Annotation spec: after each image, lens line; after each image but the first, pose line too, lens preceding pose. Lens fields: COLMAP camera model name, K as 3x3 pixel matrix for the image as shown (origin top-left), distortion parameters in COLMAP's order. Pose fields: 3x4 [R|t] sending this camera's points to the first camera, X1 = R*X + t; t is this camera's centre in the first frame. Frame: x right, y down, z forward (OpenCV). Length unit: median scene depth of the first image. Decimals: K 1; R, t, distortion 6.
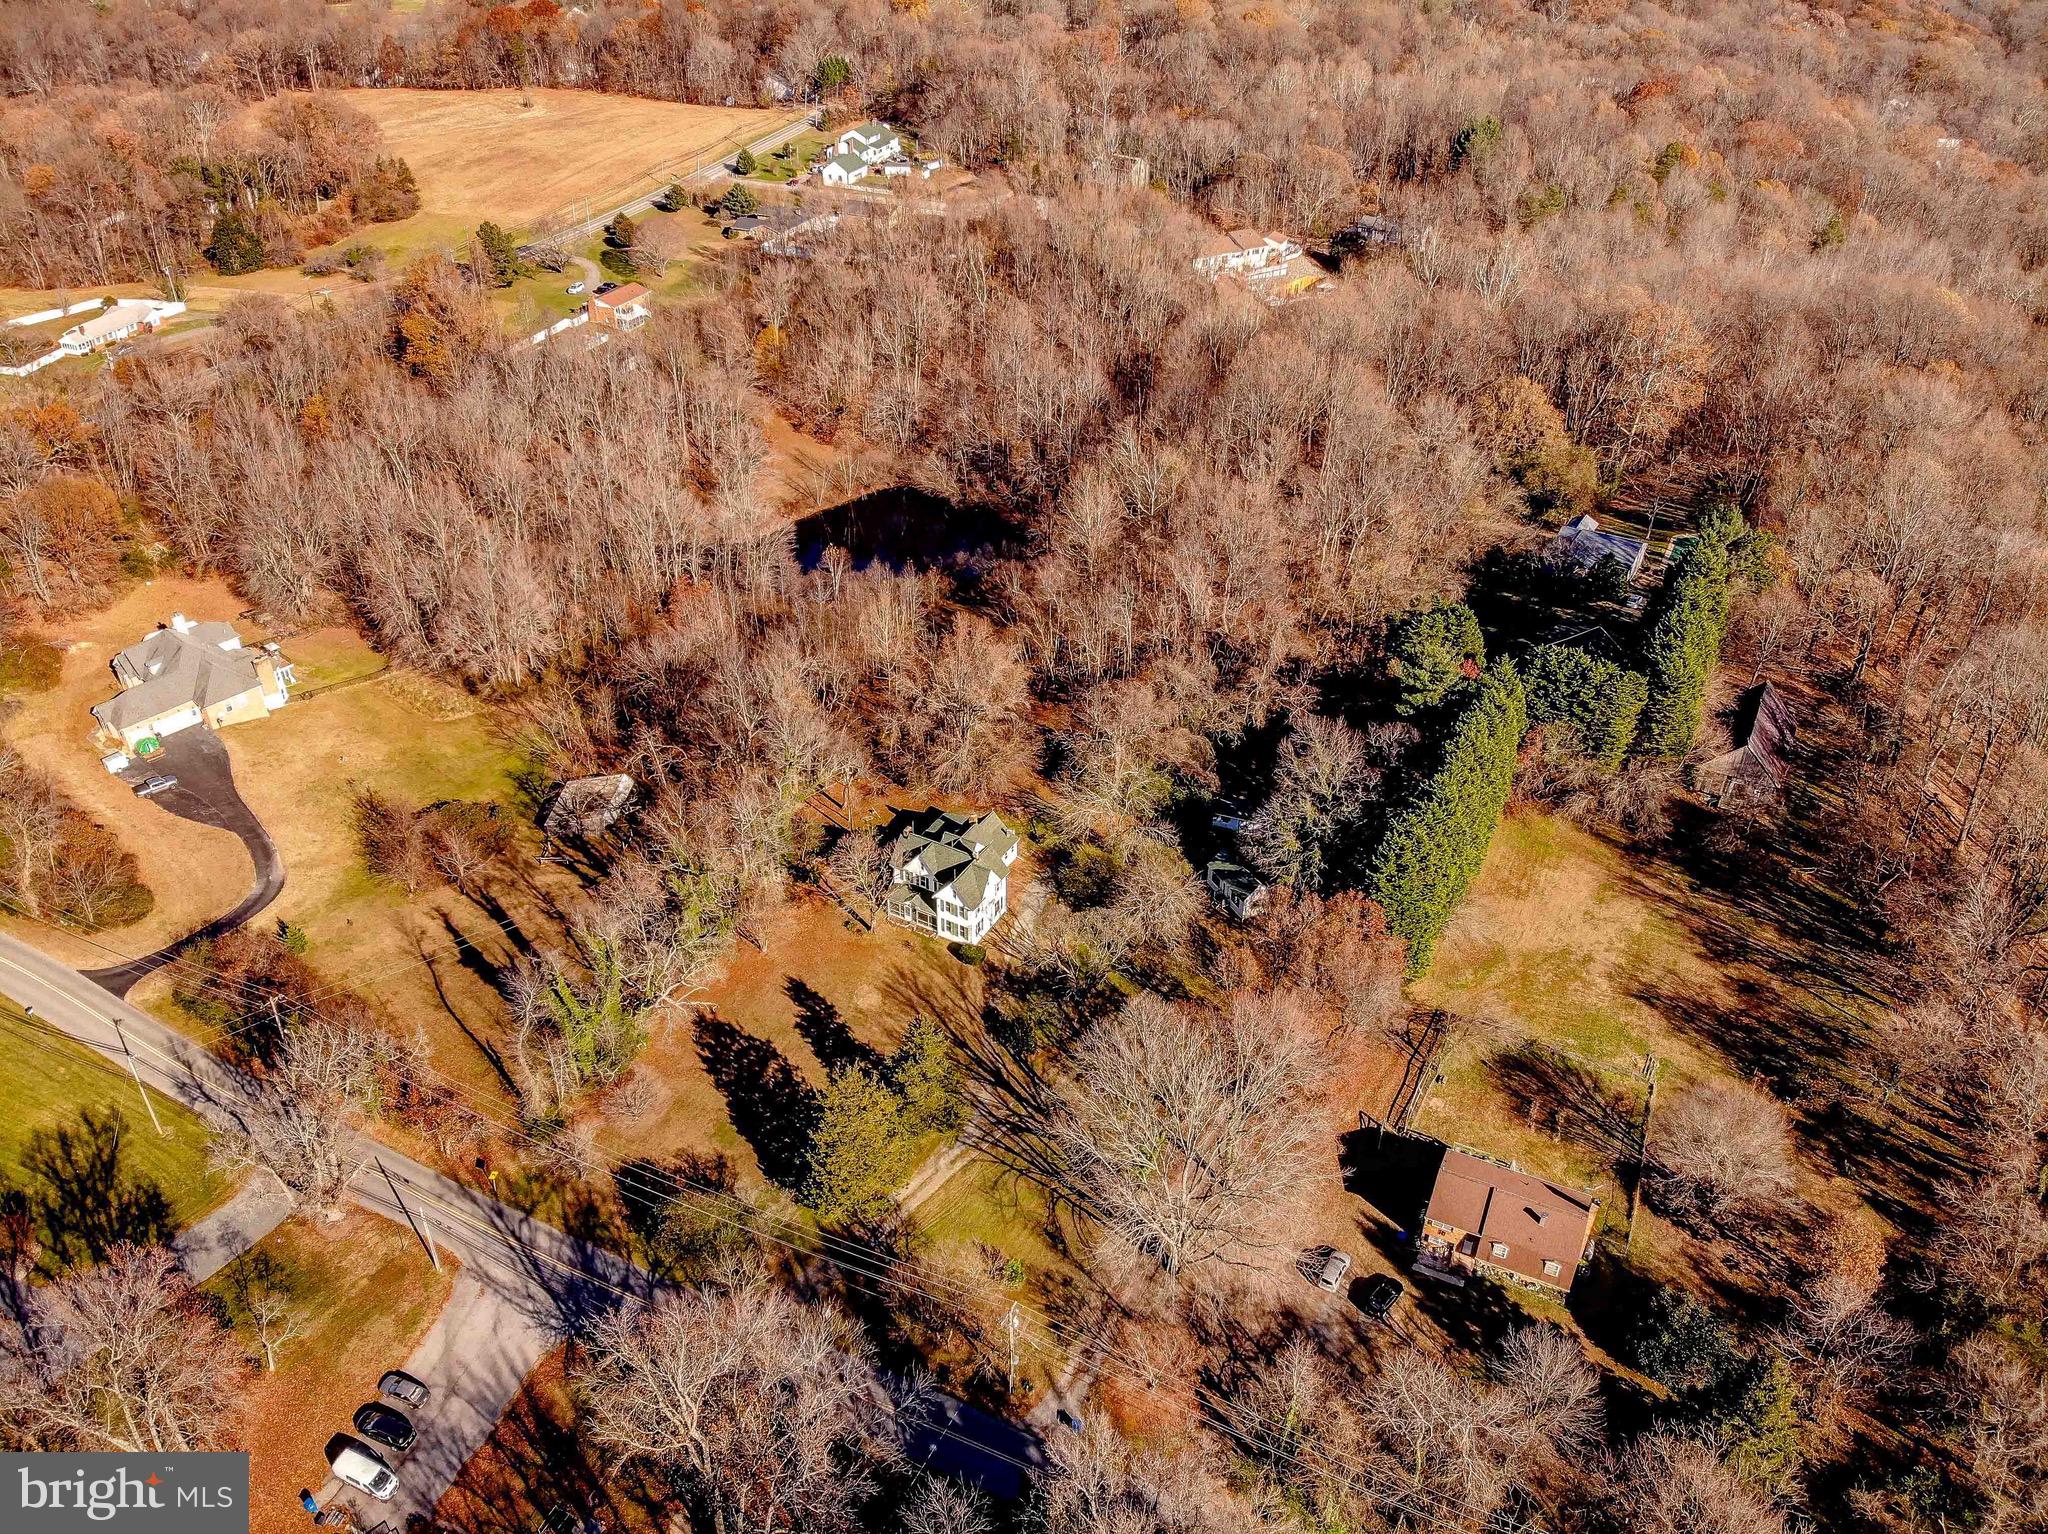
lens RADIAL K [[1470.1, 0, 1016.9], [0, 1470.1, 775.9], [0, 0, 1]] dist [0.081178, -0.189059]
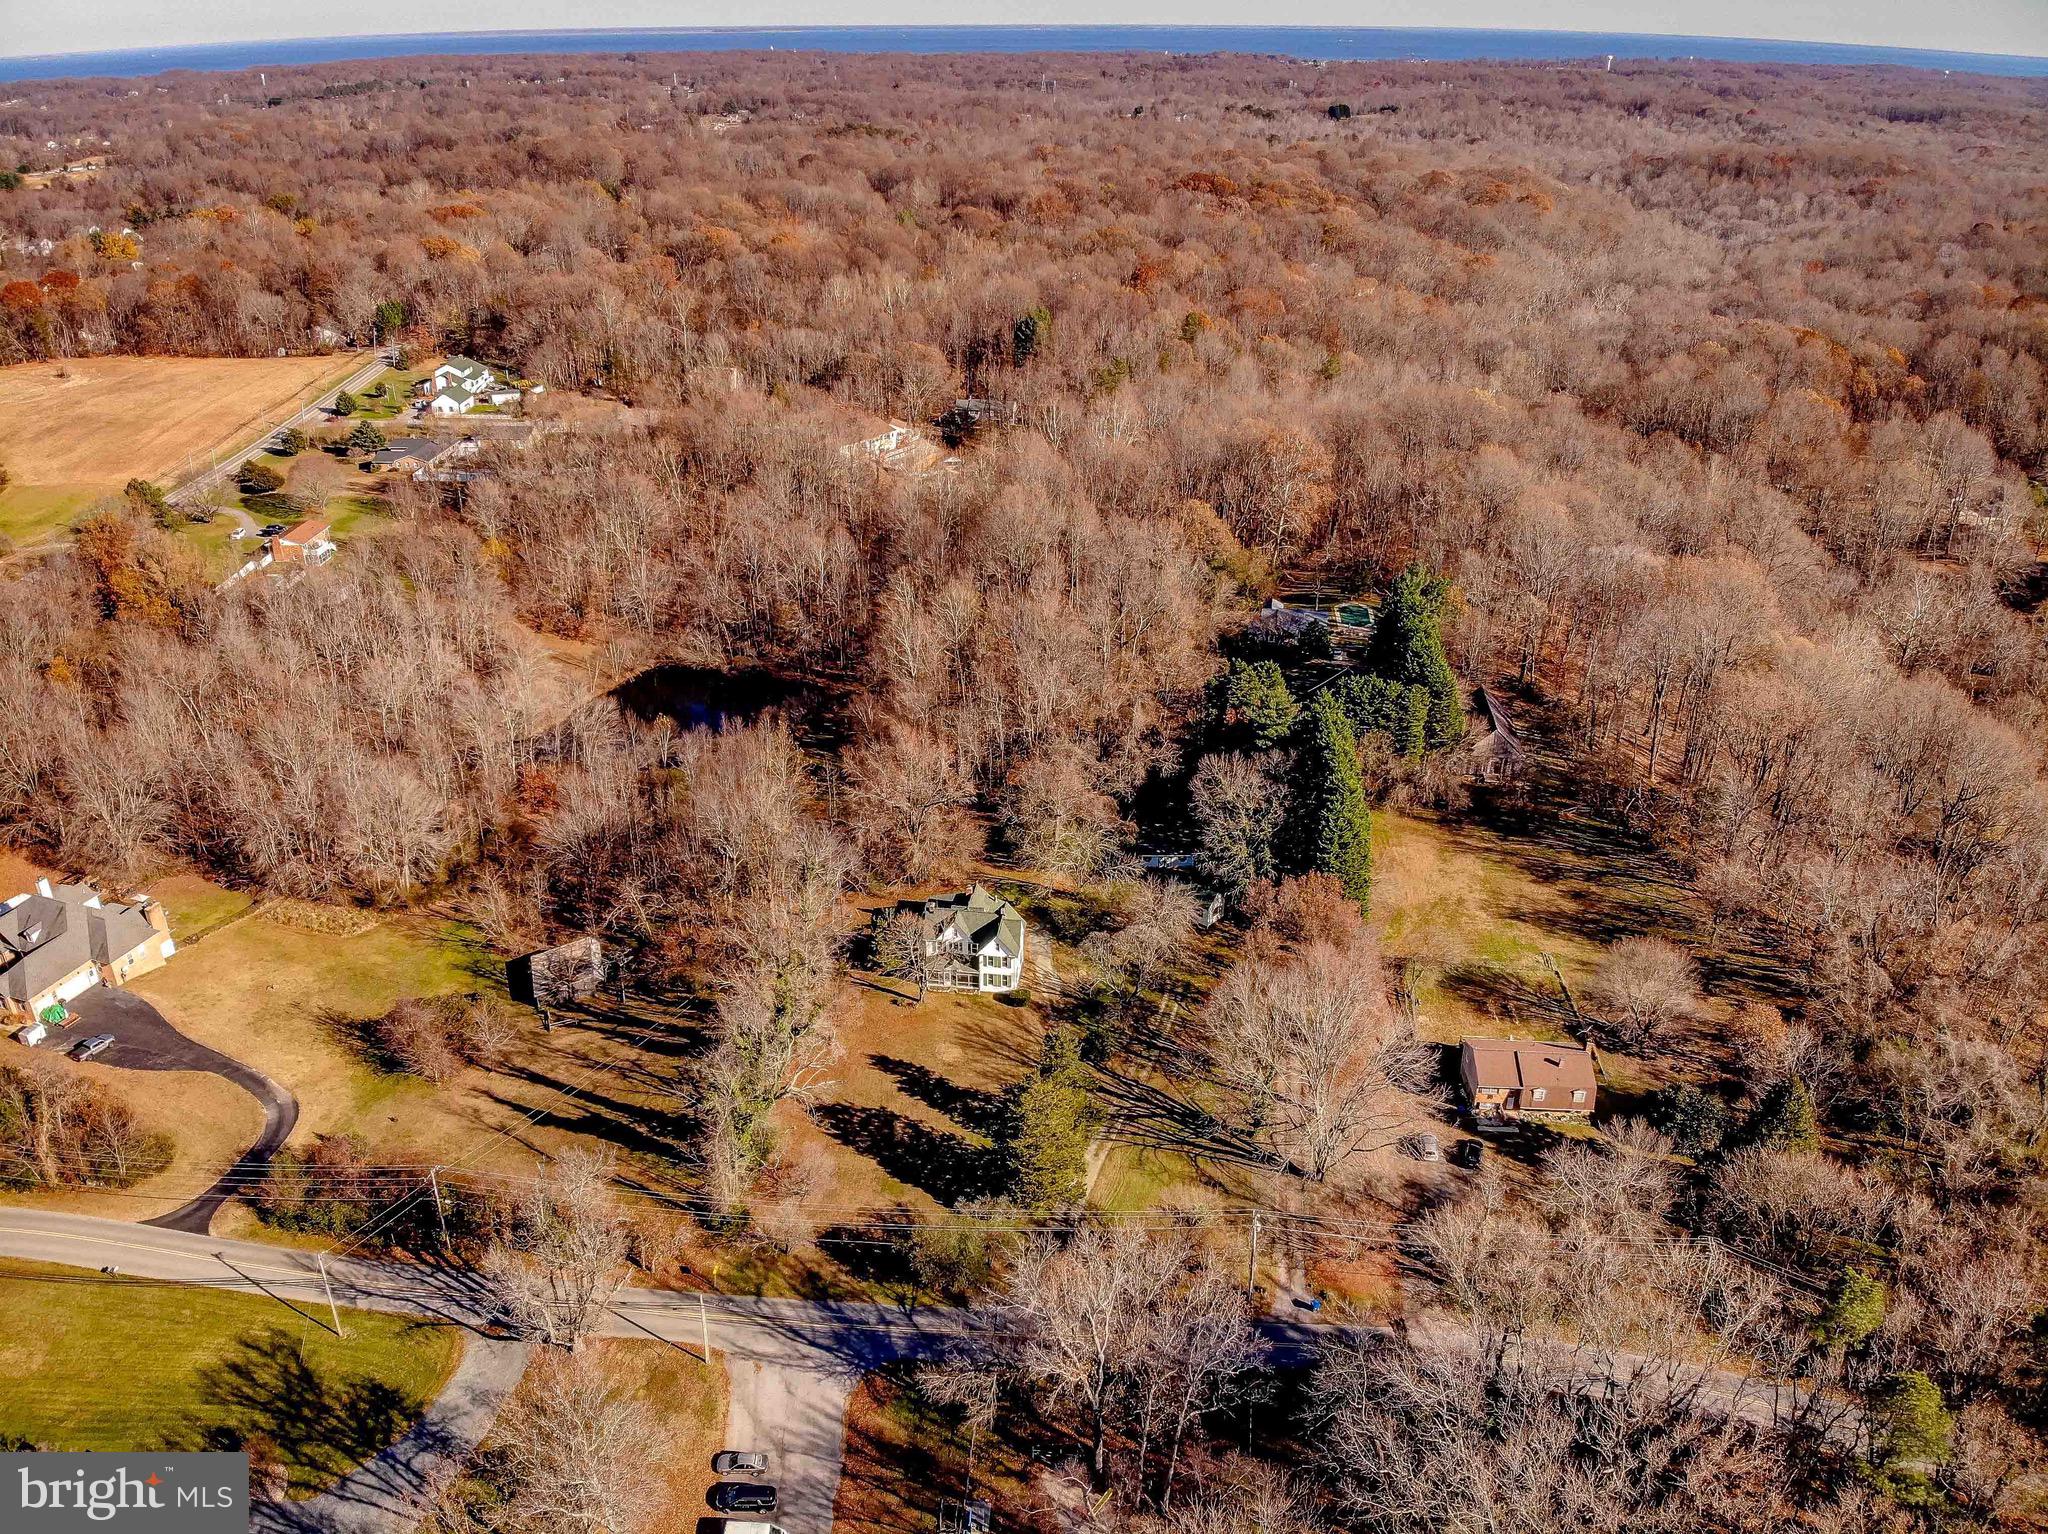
lens RADIAL K [[1476.9, 0, 1002.9], [0, 1476.9, 760.1], [0, 0, 1]] dist [0.082495, -0.190728]
pose [[0.932948, -0.166342, 0.319279, -0.314971], [0.210251, 0.971648, -0.108143, 0.053248], [-0.292238, 0.168020, 0.941470, -0.086459]]
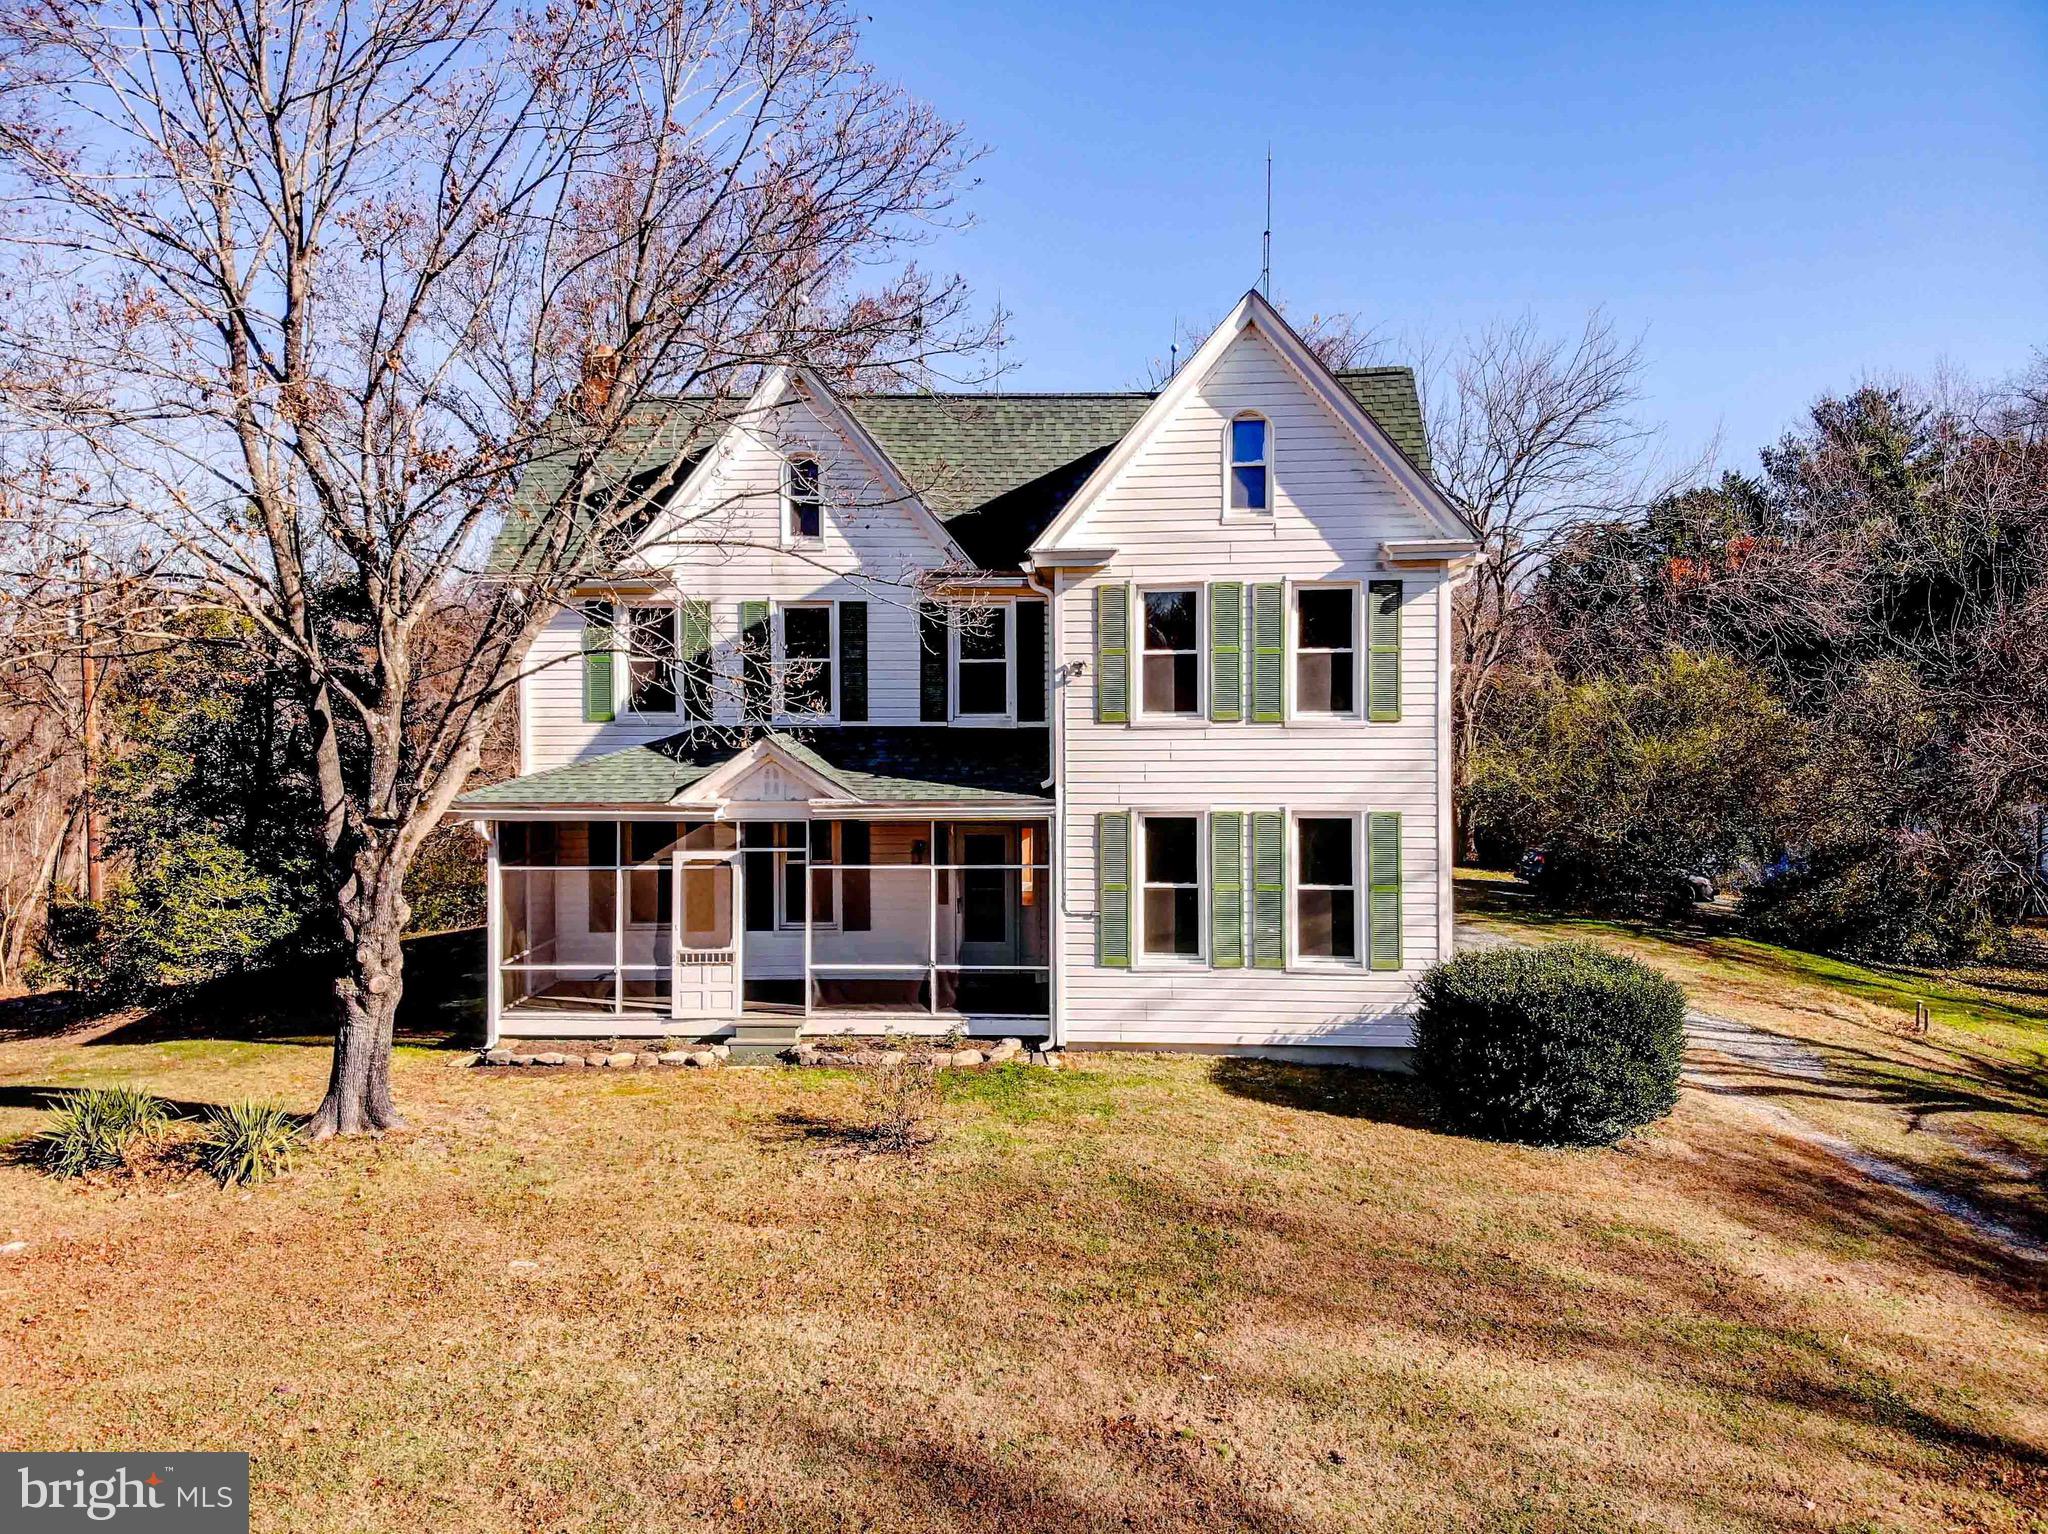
lens RADIAL K [[1476.9, 0, 1002.9], [0, 1476.9, 760.1], [0, 0, 1]] dist [0.082495, -0.190728]
pose [[0.905954, -0.026680, 0.422534, -0.086075], [0.249557, 0.839854, -0.482044, 0.120117], [-0.342006, 0.542156, 0.767527, 0.774953]]
